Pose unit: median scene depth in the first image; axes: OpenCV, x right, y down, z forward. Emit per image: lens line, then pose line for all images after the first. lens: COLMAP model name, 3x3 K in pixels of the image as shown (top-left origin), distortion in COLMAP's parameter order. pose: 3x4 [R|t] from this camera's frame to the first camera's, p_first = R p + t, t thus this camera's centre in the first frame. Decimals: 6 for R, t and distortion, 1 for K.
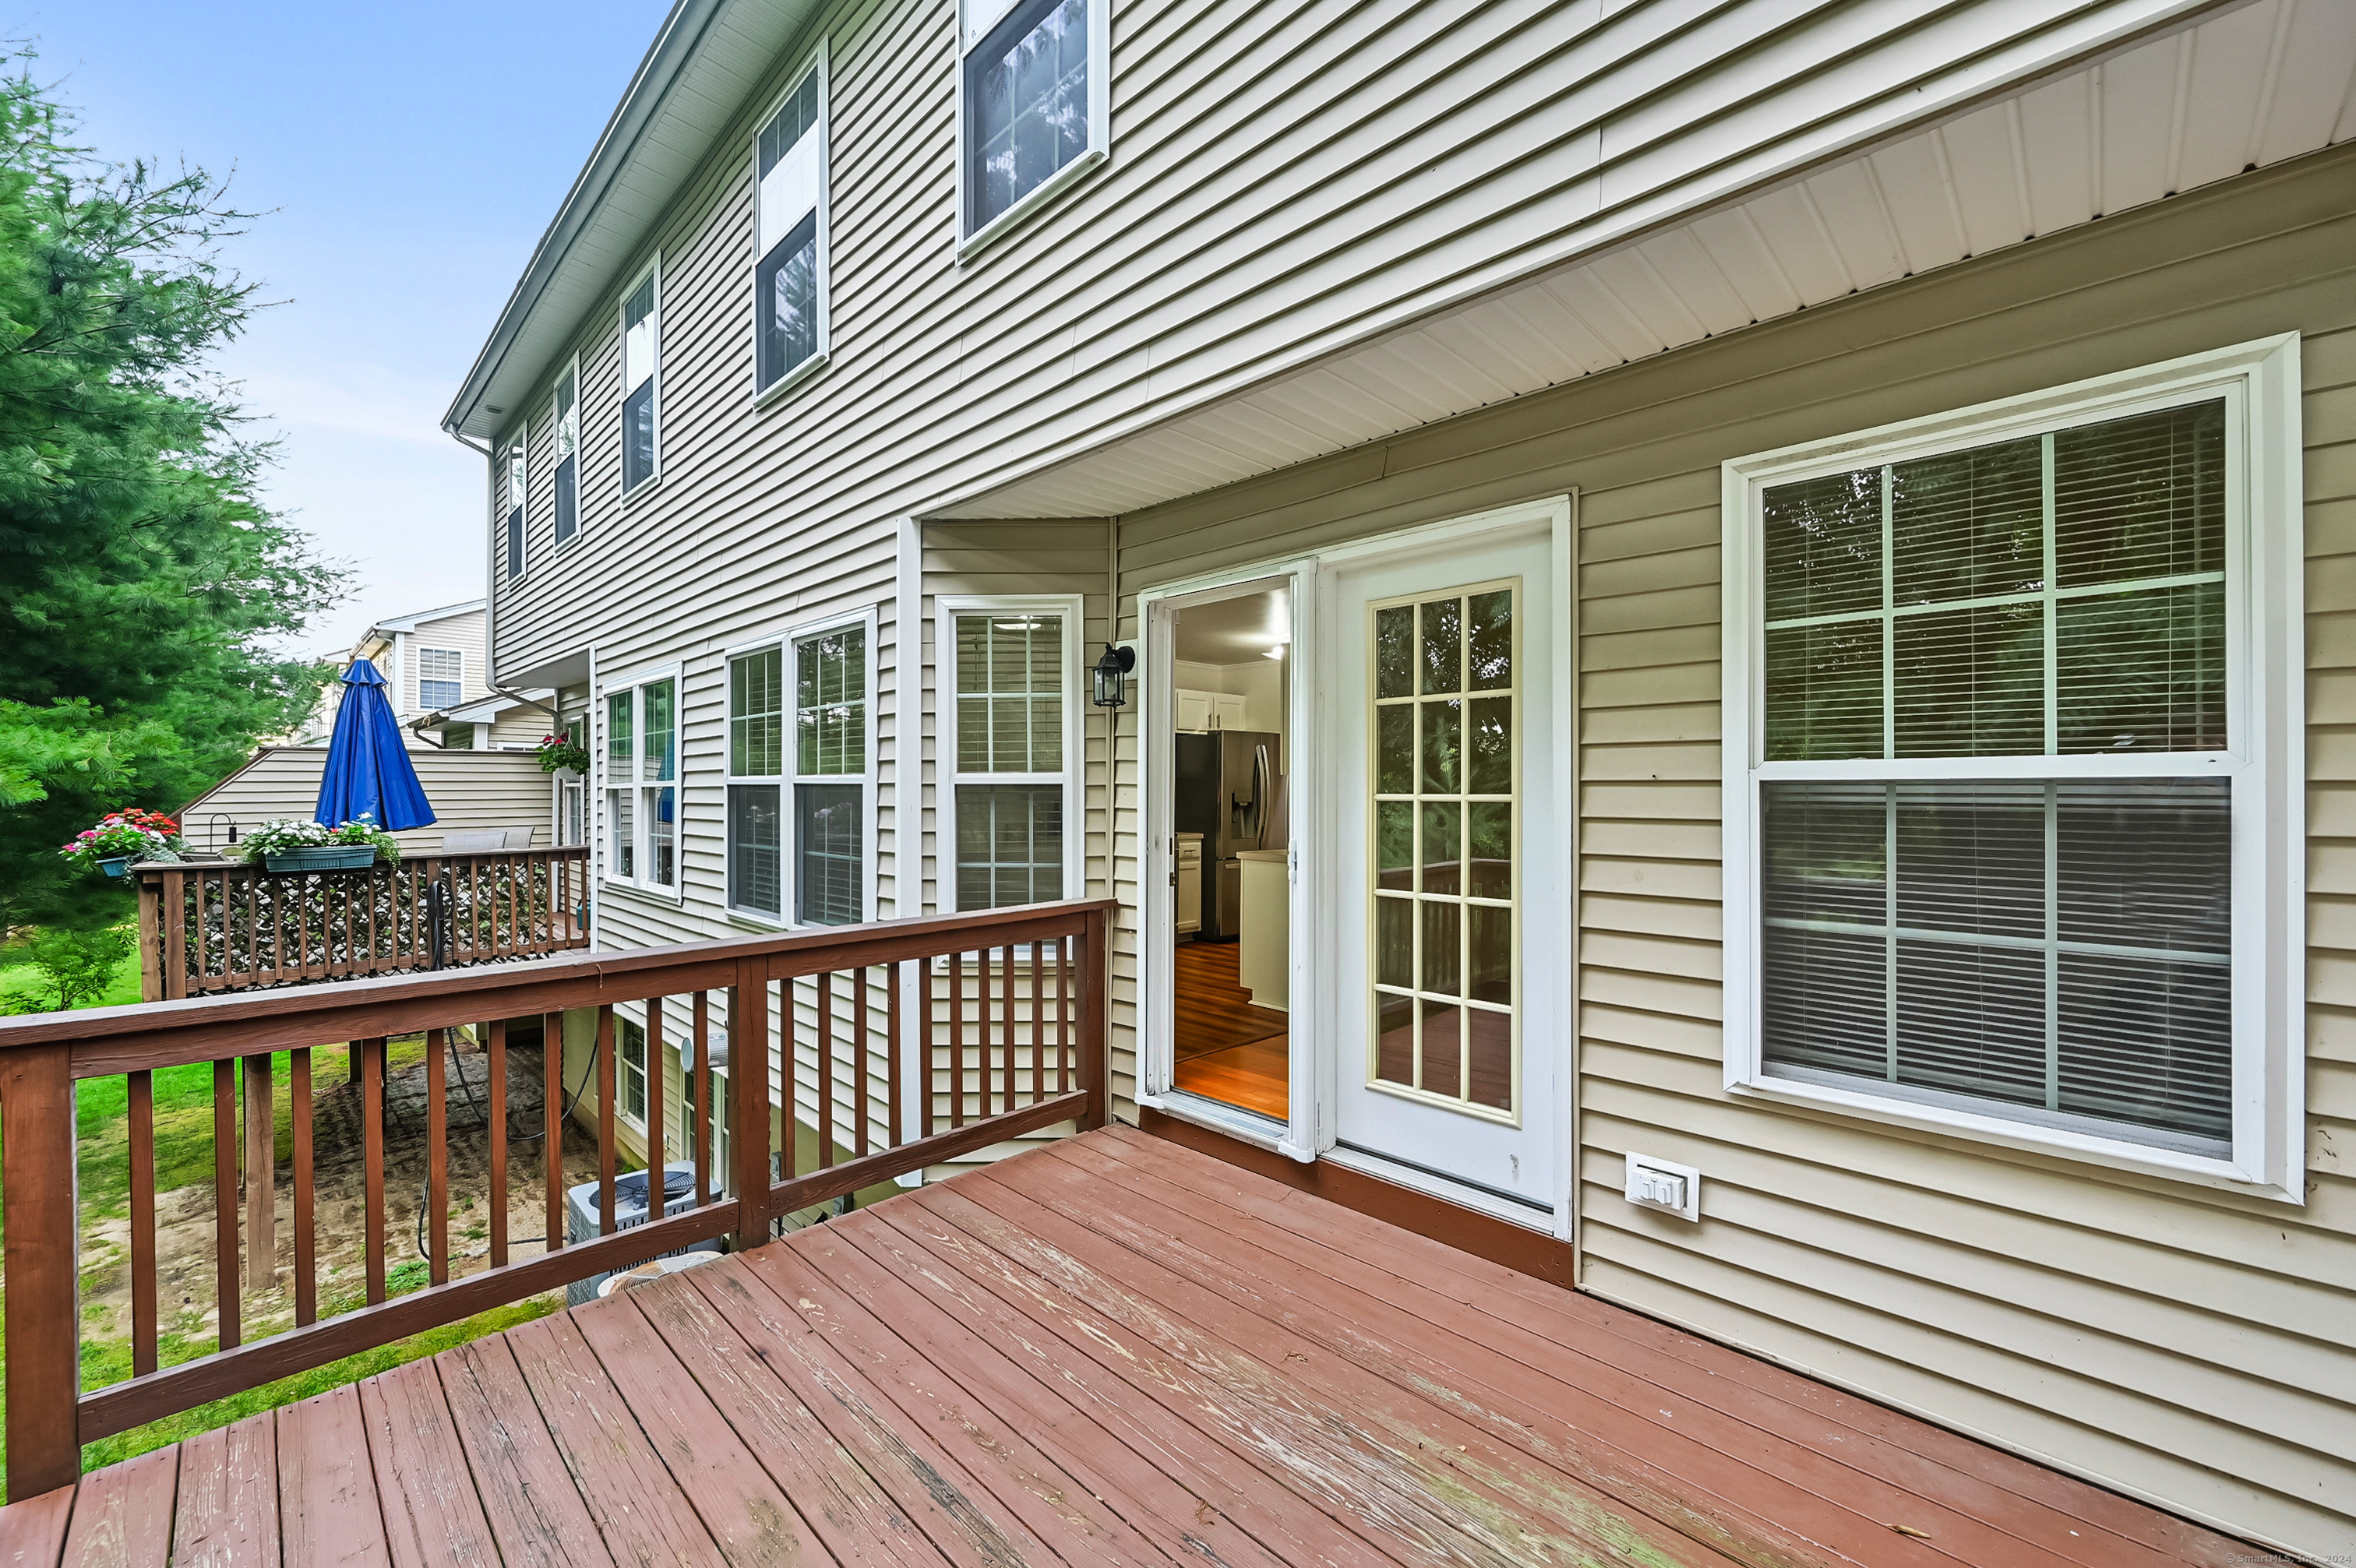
lens RADIAL K [[946.7, 0, 1179.5], [0, 946.7, 790.8], [0, 0, 1]] dist [0.002078, 0.000323]
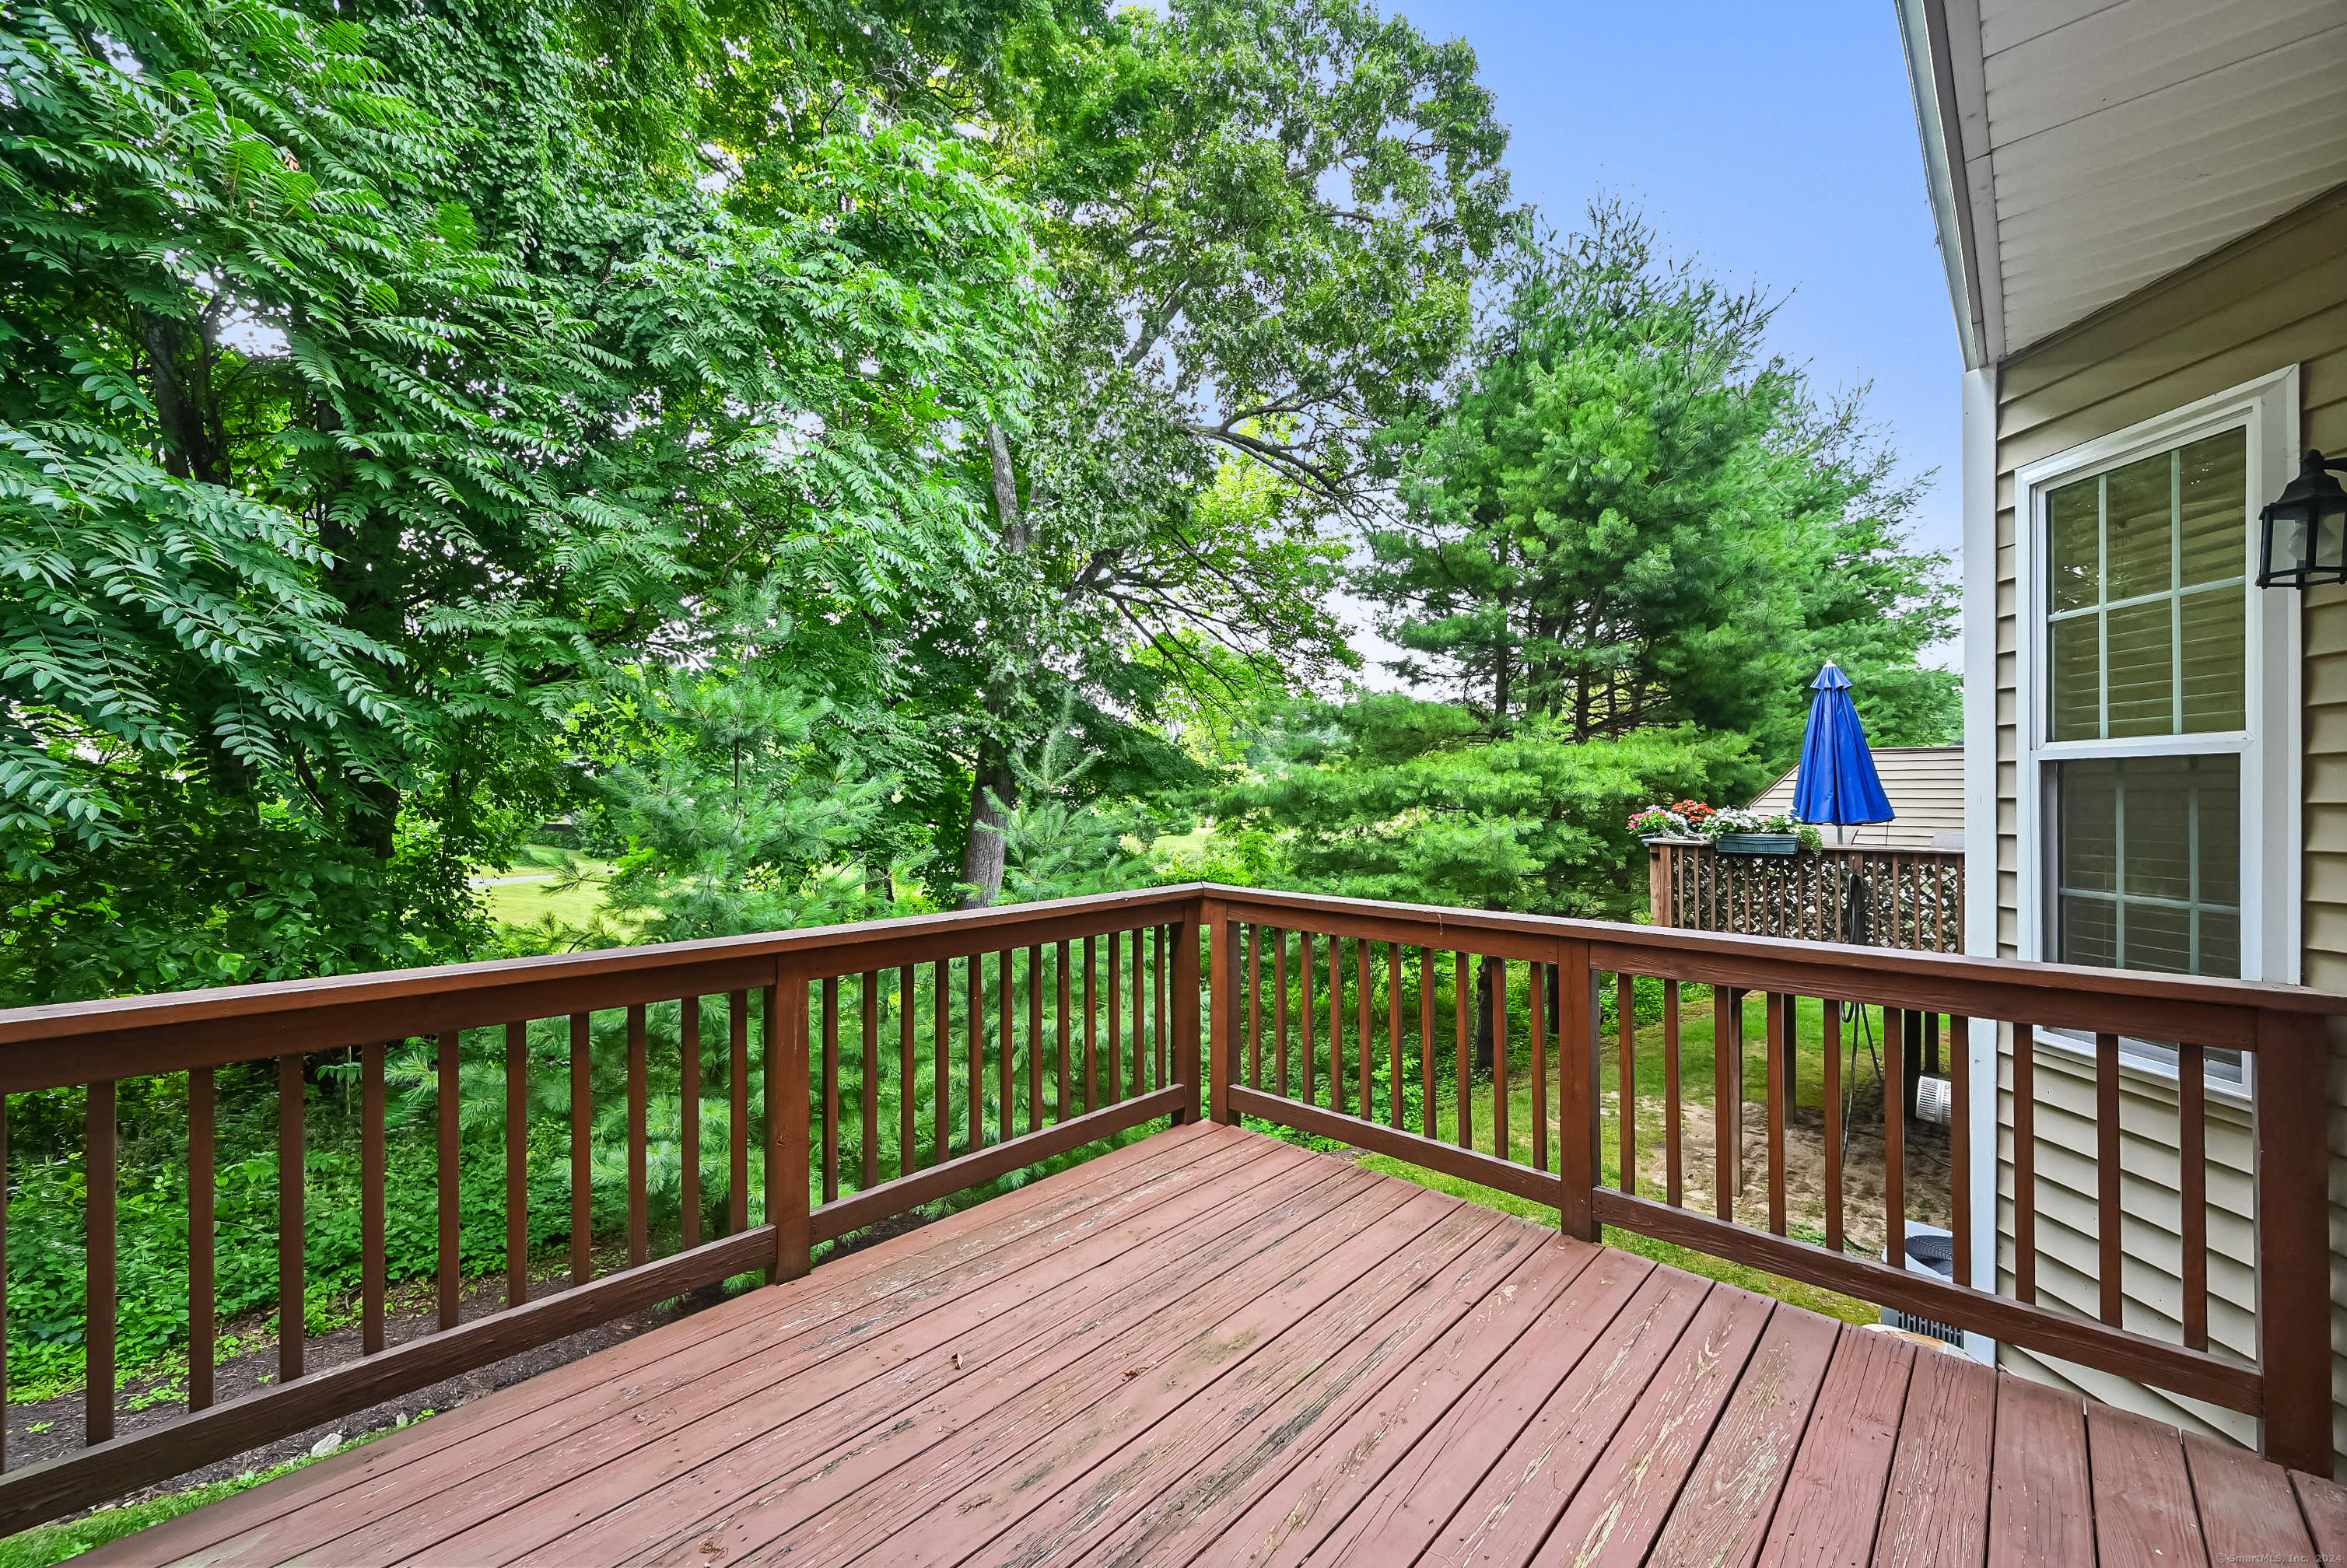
lens RADIAL K [[943.1, 0, 1175.0], [0, 943.1, 790.7], [0, 0, 1]] dist [0.002078, 0.000323]
pose [[0.025940, 0.001163, -0.999663, 0.374420], [-0.007609, 0.999971, 0.000966, 0.017141], [0.999635, 0.007582, 0.025948, 0.407164]]
